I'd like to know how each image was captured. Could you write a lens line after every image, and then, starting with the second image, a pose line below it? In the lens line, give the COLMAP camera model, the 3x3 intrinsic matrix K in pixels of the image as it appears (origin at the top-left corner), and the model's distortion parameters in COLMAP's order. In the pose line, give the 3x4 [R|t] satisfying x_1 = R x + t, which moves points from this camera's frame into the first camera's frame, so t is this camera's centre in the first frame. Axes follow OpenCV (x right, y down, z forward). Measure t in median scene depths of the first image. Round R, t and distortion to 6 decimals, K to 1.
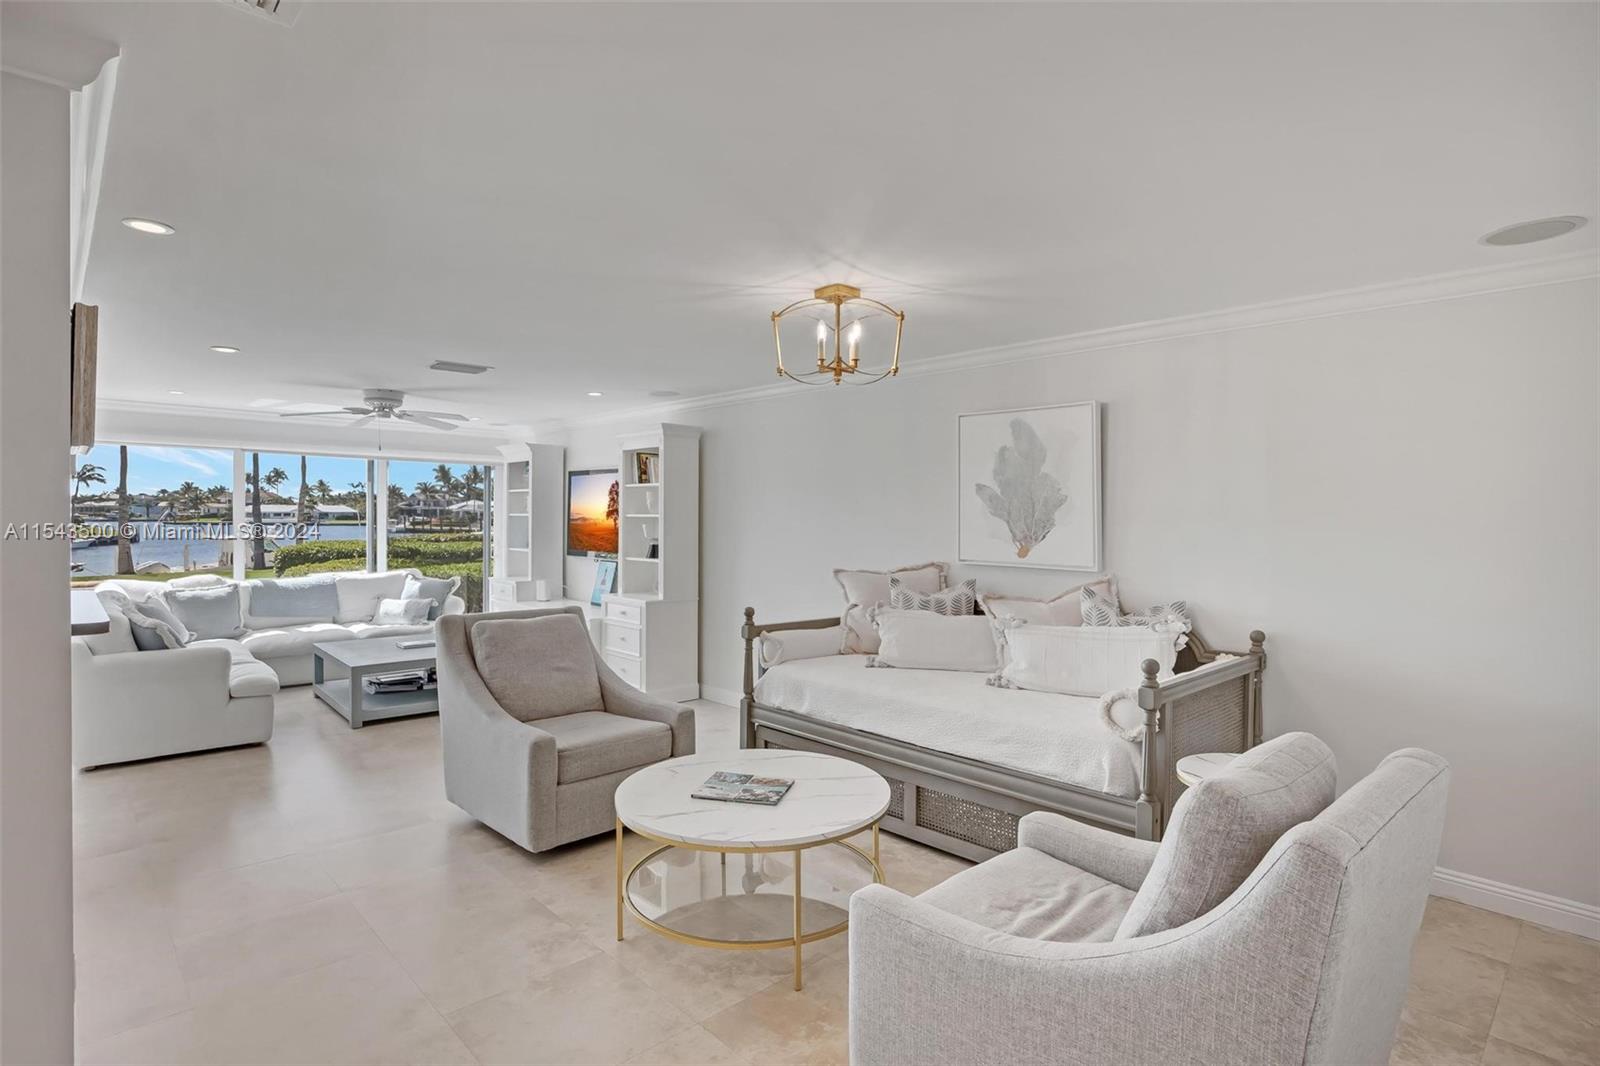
lens RADIAL K [[826.2, 0, 852.4], [0, 826.2, 520.6], [0, 0, 1]] dist [-0.038558, -0.000018]
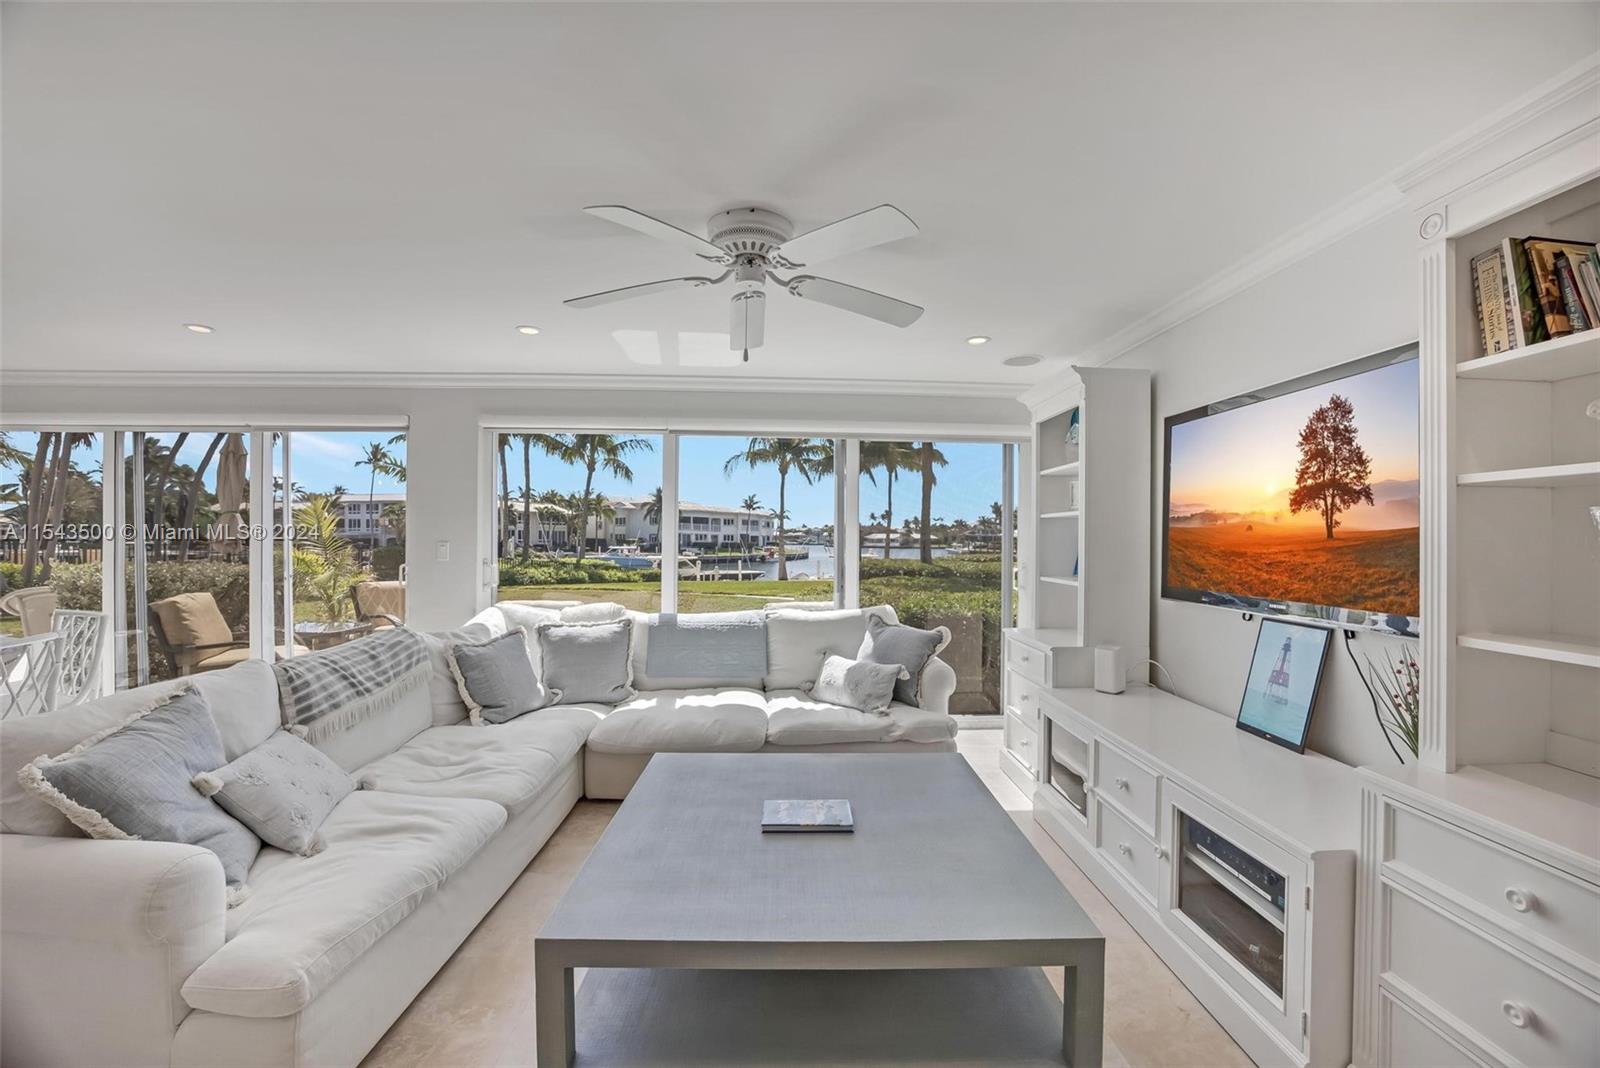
lens RADIAL K [[649.8, 0, 797.8], [0, 649.8, 543.3], [0, 0, 1]] dist [-0.028524, 0.000083]
pose [[0.721344, 0.001975, -0.692574, -0.258988], [-0.005055, 0.999984, -0.002413, 0.014309], [0.692558, 0.005242, 0.721343, 0.632681]]
